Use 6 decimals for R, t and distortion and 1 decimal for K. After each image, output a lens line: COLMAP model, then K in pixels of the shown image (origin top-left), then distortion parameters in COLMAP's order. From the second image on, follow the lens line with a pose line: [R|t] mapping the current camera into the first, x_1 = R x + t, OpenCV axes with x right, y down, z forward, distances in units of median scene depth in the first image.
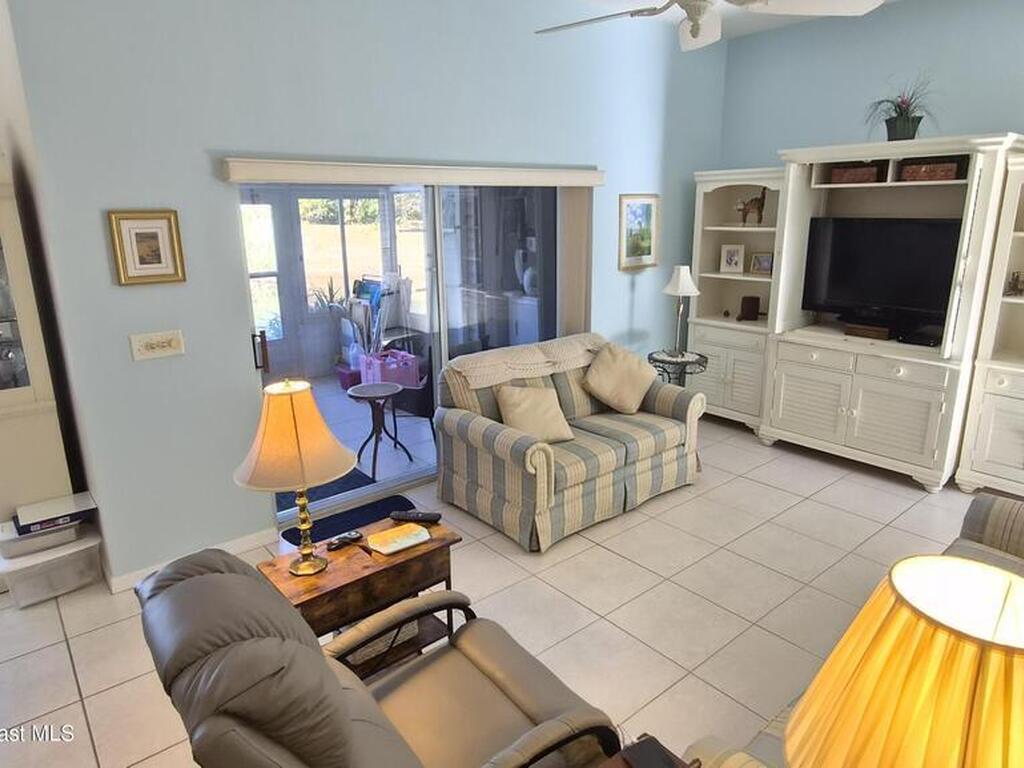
lens RADIAL K [[649.0, 0, 507.9], [0, 649.0, 368.1], [0, 0, 1]] dist [-0.006560, -0.000459]
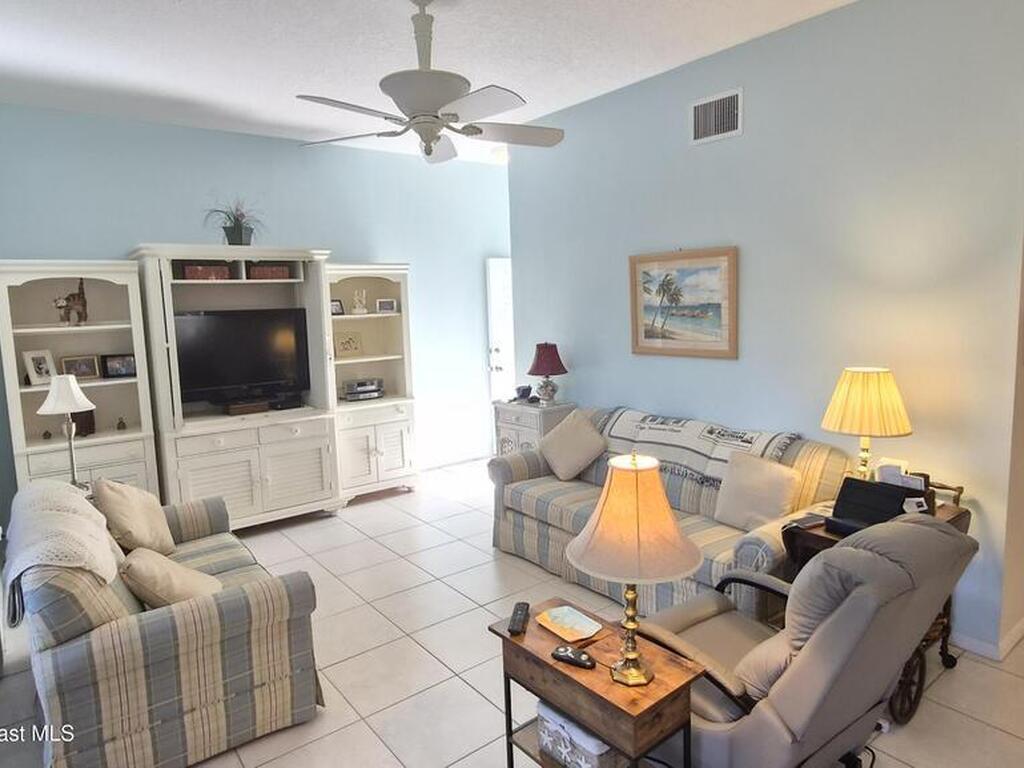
lens RADIAL K [[643.3, 0, 515.3], [0, 643.3, 370.4], [0, 0, 1]] dist [-0.004210, 0.003183]
pose [[0.019700, -0.098411, 0.994951, -0.574932], [0.266640, 0.959619, 0.089637, -0.103167], [-0.963595, 0.263528, 0.045144, 0.518225]]
